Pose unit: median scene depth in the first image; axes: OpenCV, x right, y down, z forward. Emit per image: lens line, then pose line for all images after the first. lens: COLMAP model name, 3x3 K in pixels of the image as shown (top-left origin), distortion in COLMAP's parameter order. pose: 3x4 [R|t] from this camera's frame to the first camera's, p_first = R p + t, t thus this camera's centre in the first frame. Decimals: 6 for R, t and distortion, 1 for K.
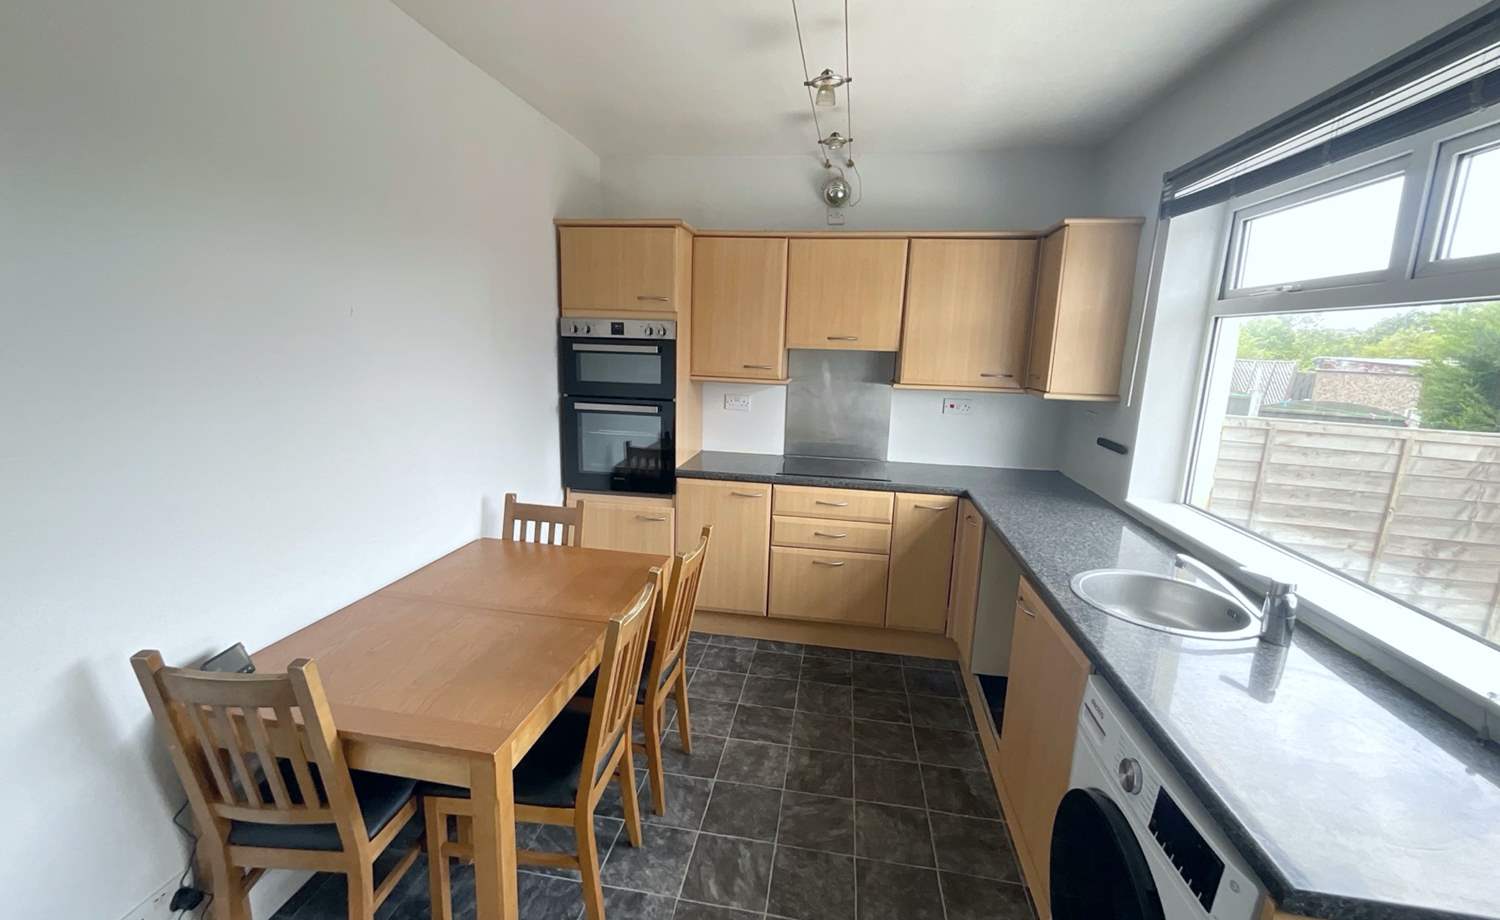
lens RADIAL K [[610.2, 0, 750.0], [0, 610.2, 460.0], [0, 0, 1]] dist [0.000012, -0.000091]
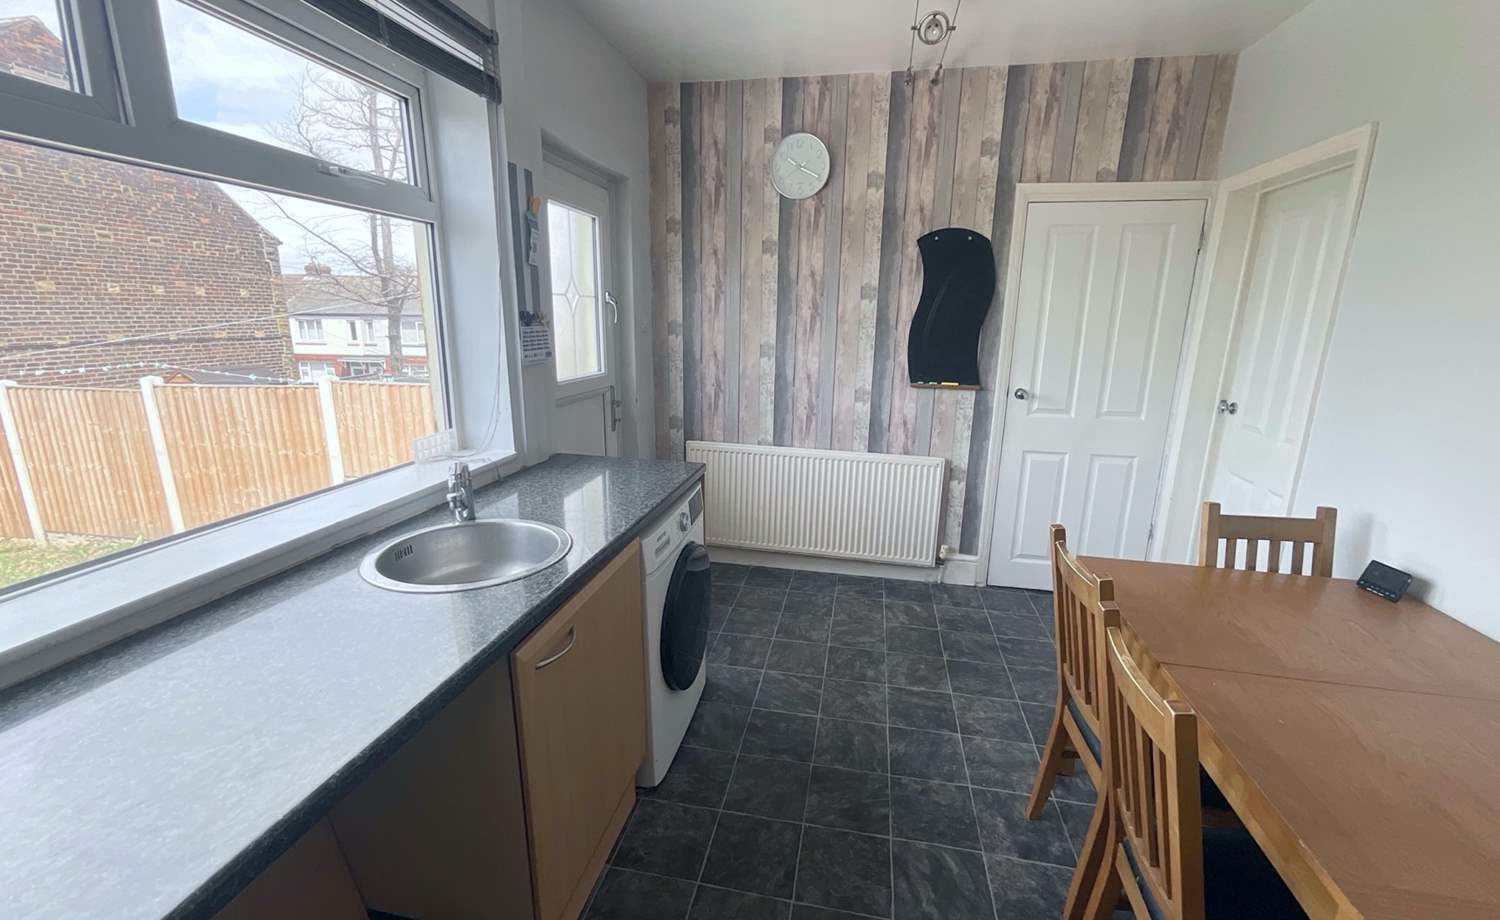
lens RADIAL K [[610.2, 0, 750.0], [0, 610.2, 460.0], [0, 0, 1]] dist [0.000012, -0.000091]
pose [[-0.998532, -0.046186, 0.028297, 0.267024], [-0.030307, 0.909391, 0.414837, -0.266913], [-0.044893, 0.413370, -0.909456, 1.701416]]
